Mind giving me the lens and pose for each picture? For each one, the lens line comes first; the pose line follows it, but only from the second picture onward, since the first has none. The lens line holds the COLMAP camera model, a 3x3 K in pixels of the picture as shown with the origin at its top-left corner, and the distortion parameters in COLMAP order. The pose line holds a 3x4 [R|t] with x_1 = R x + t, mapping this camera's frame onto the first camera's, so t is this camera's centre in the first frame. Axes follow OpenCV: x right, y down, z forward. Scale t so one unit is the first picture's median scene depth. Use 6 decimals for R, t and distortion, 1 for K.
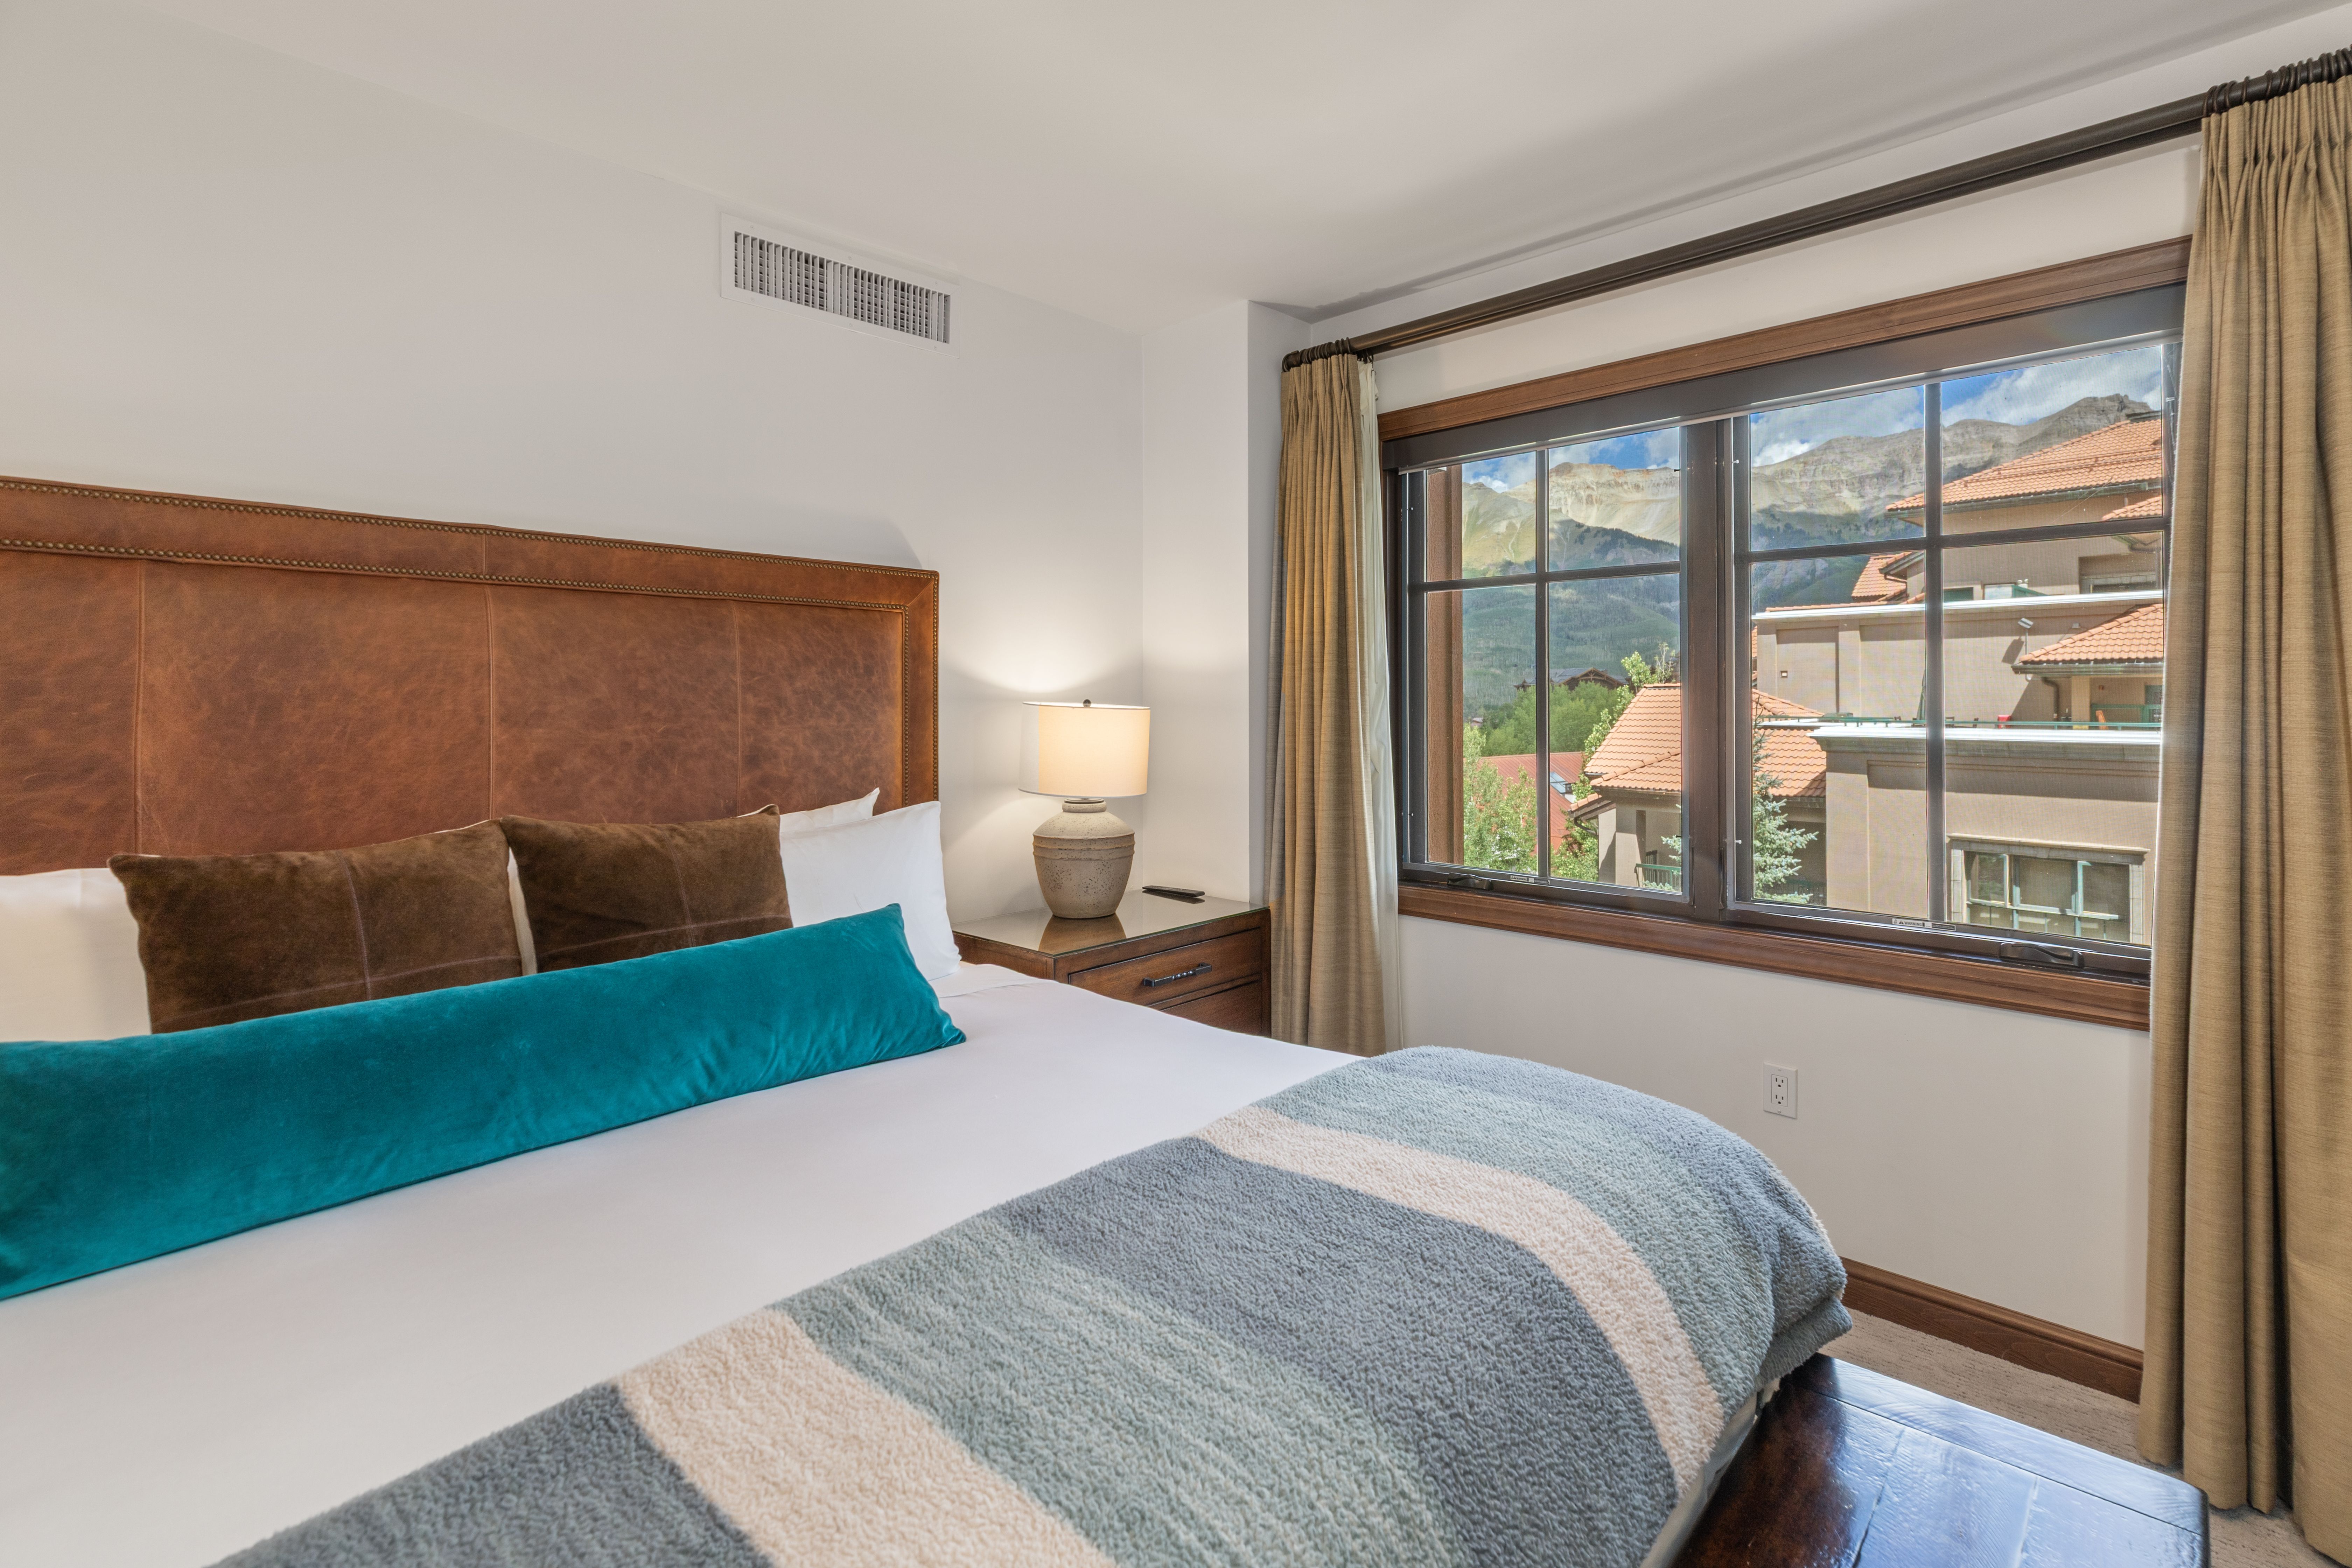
lens RADIAL K [[1077.2, 0, 1172.2], [0, 1077.2, 703.0], [0, 0, 1]] dist [0.004747, -0.001859]
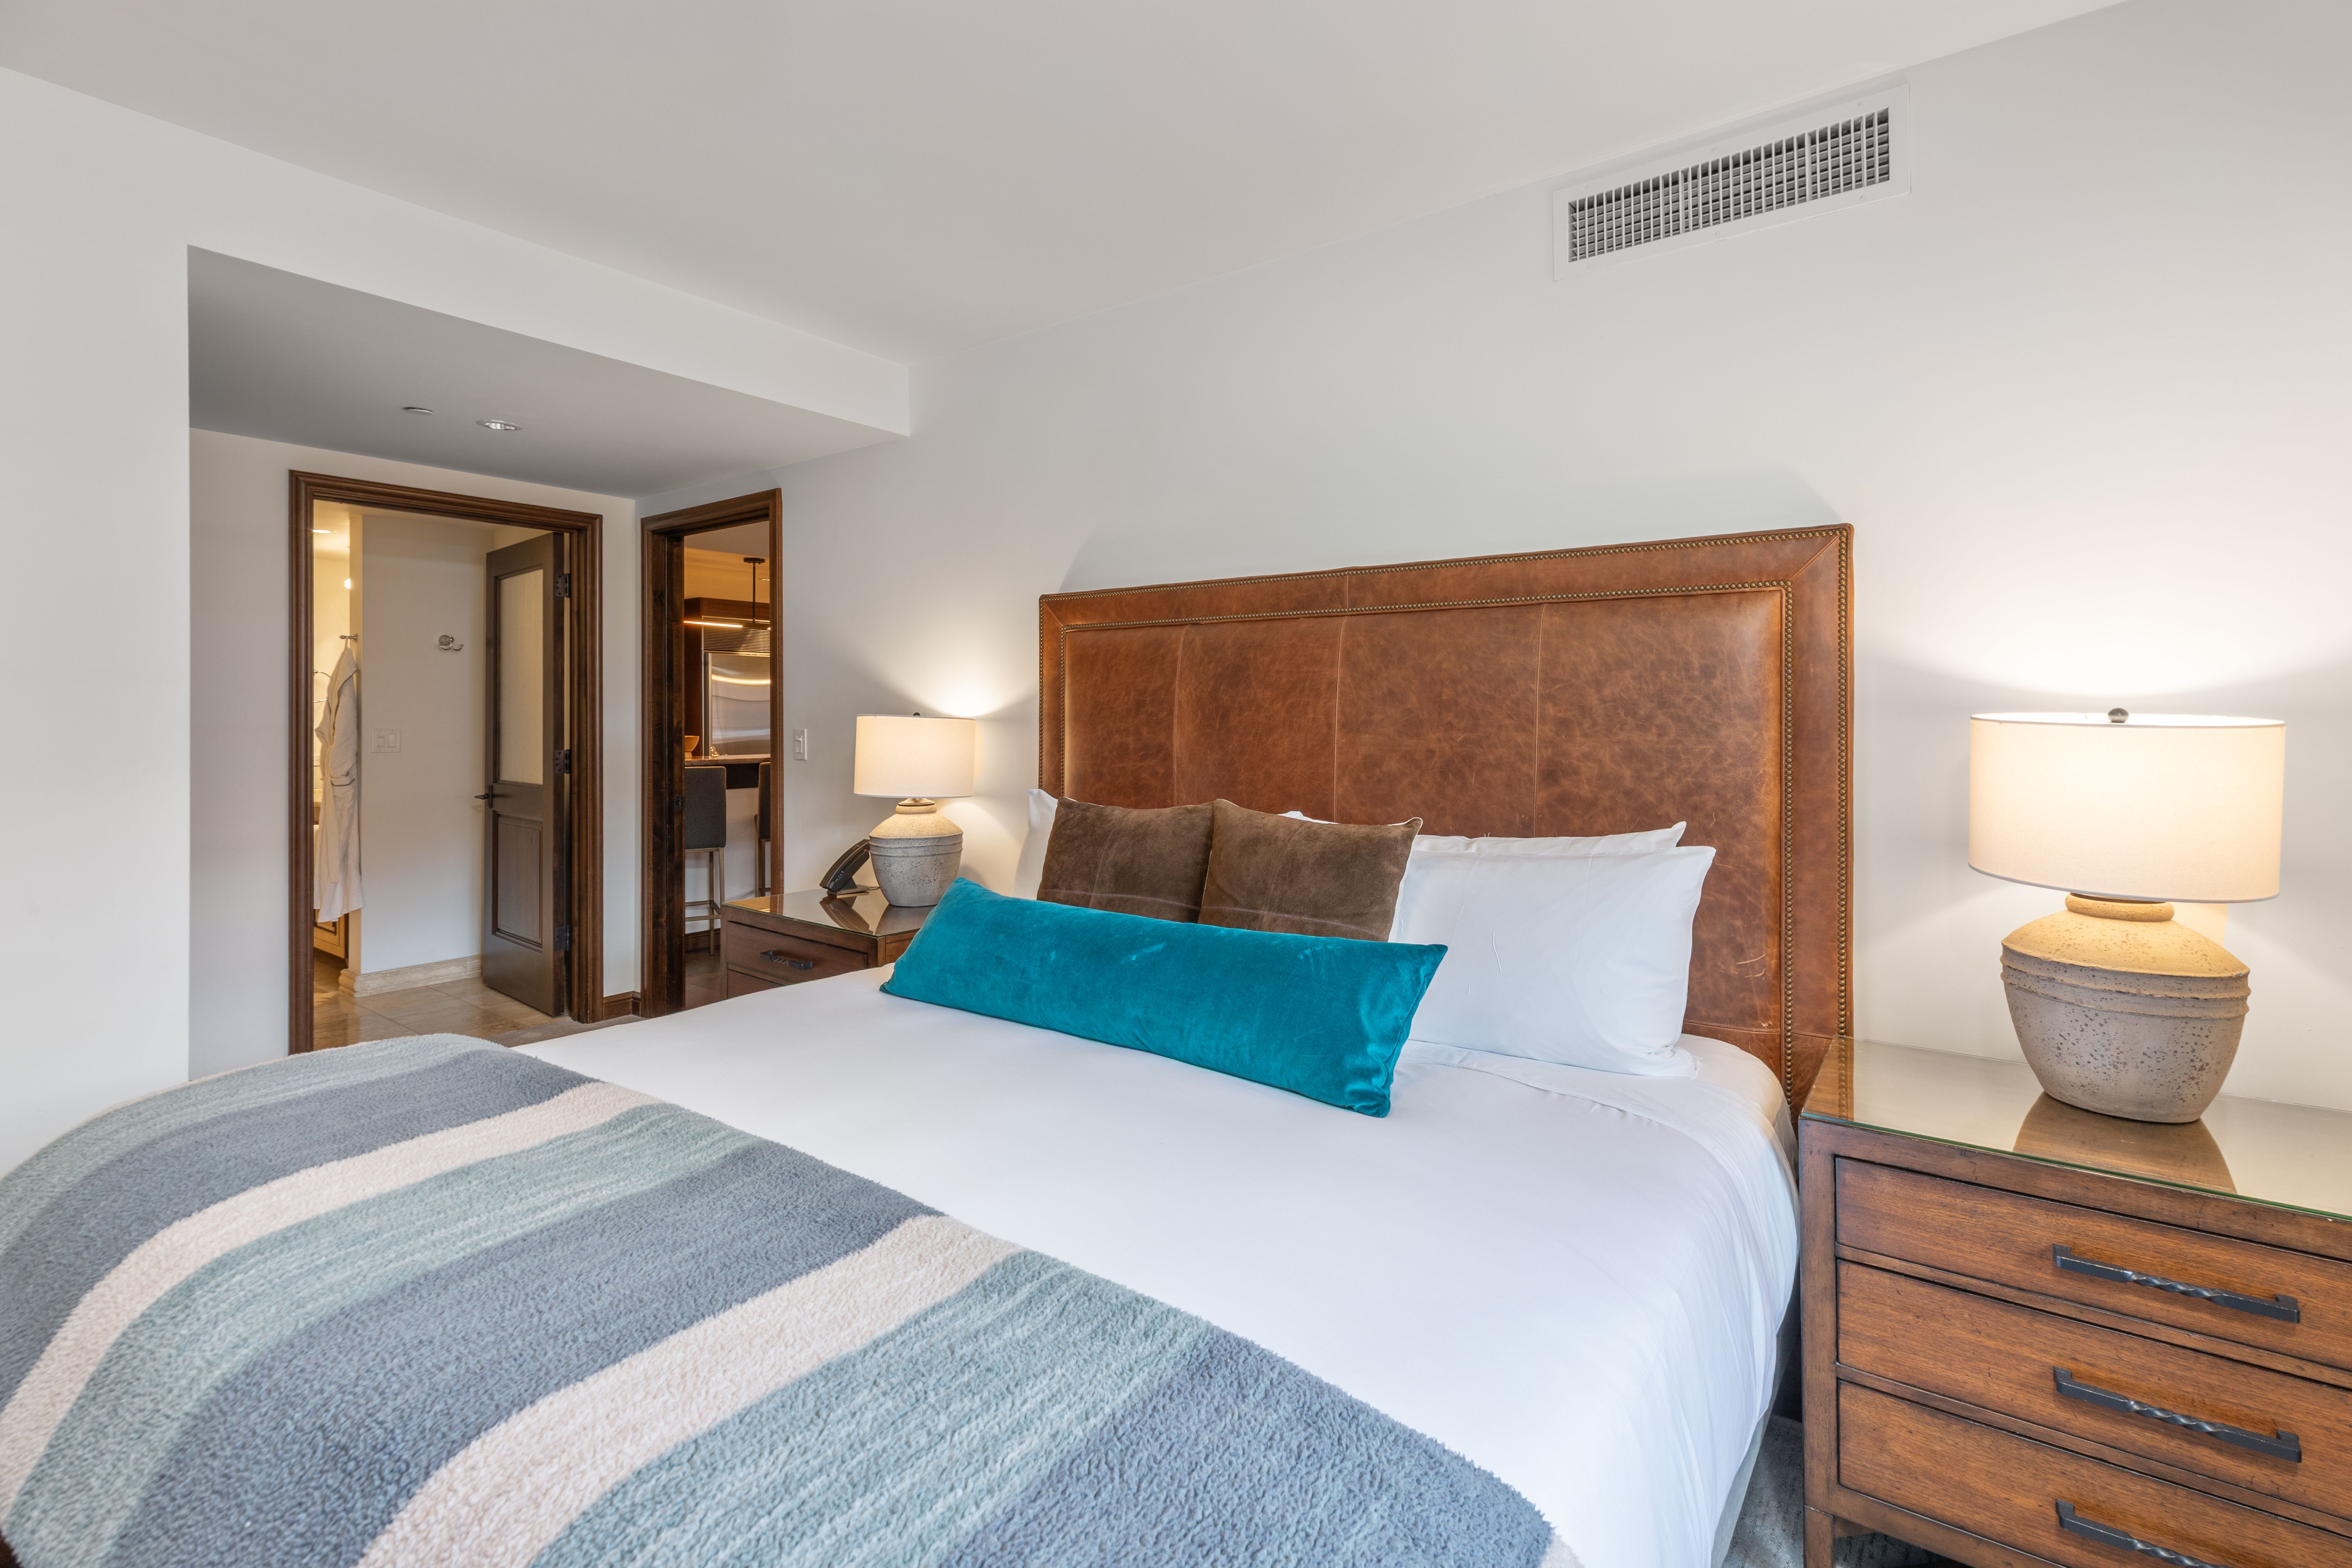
lens RADIAL K [[1077.2, 0, 1186.8], [0, 1077.2, 691.4], [0, 0, 1]] dist [0.004747, -0.001859]
pose [[0.132425, -0.008580, -0.991156, 0.499230], [0.006404, 0.999949, -0.007800, -0.013802], [0.991172, -0.005314, 0.132474, 0.589534]]
